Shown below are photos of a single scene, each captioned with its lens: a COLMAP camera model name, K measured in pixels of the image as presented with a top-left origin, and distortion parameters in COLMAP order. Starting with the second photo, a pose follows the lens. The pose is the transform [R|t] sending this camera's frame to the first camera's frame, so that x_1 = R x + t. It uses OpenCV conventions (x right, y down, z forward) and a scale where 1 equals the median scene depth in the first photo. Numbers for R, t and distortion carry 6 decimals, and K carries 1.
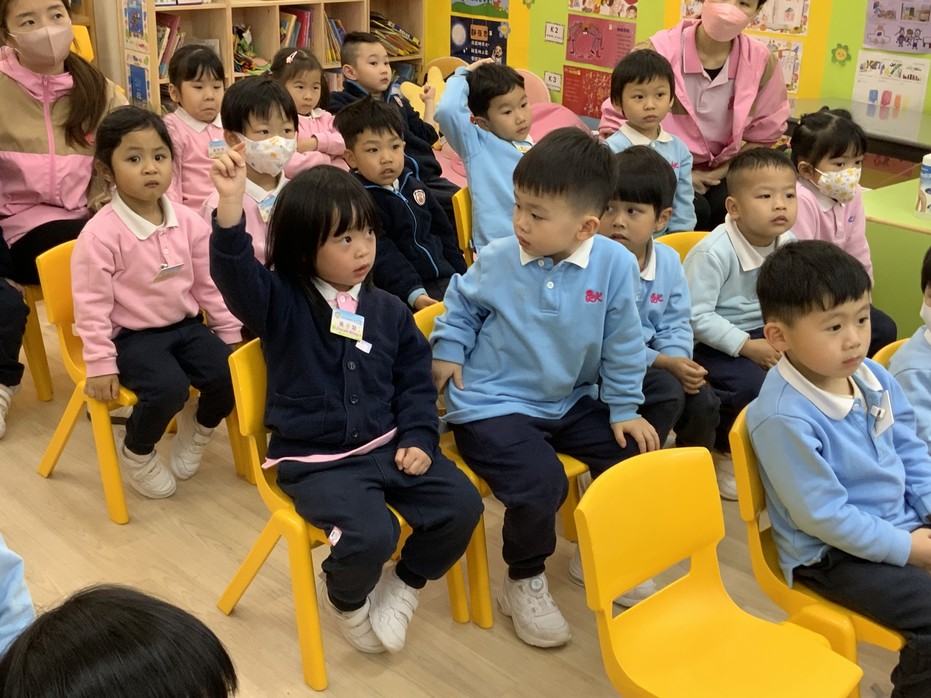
lens RADIAL K [[1198.9, 0, 467.7], [0, 1198.9, 349.2], [0, 0, 1]] dist [-0.043198, 0.000000]
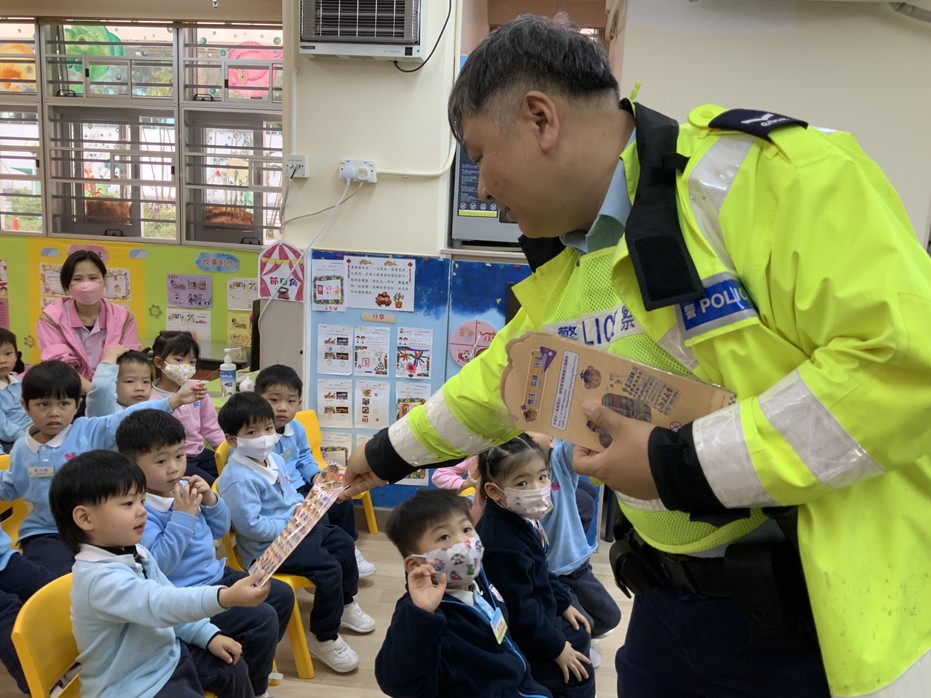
lens RADIAL K [[786.9, 0, 475.6], [0, 786.9, 360.5], [0, 0, 1]] dist [0.092331, -0.170982]
pose [[0.775642, -0.092827, 0.624310, -0.038328], [0.200661, 0.974075, -0.104468, 0.024500], [-0.598427, 0.206305, 0.774160, -0.110227]]
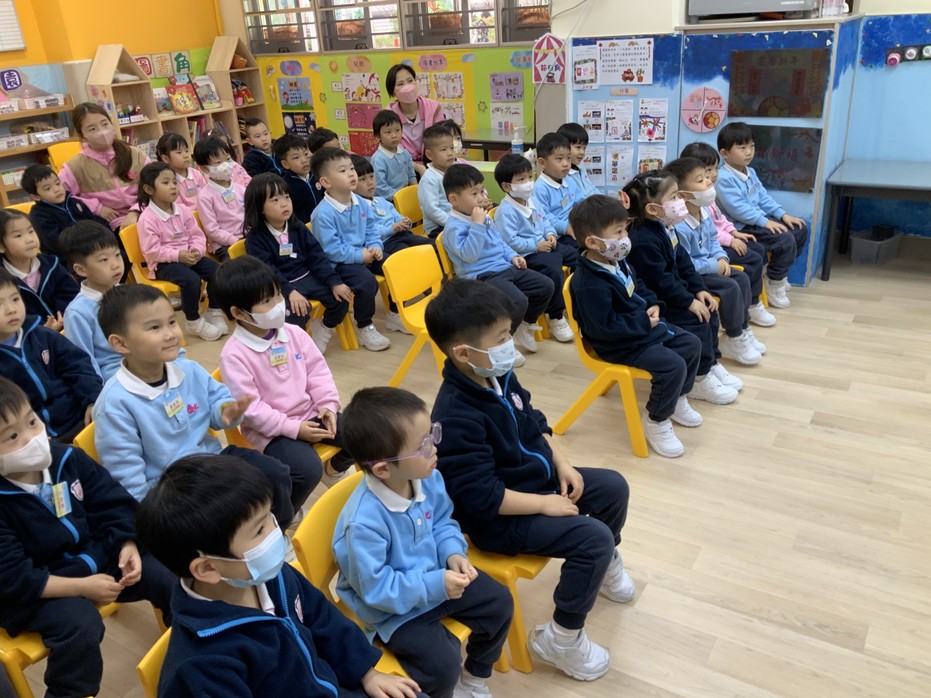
lens RADIAL K [[786.9, 0, 459.4], [0, 786.9, 354.9], [0, 0, 1]] dist [0.092331, -0.170982]
pose [[0.969265, -0.169660, 0.178159, -0.041772], [0.165160, 0.985459, 0.039907, 0.116642], [-0.182339, -0.009255, 0.983192, -0.349752]]
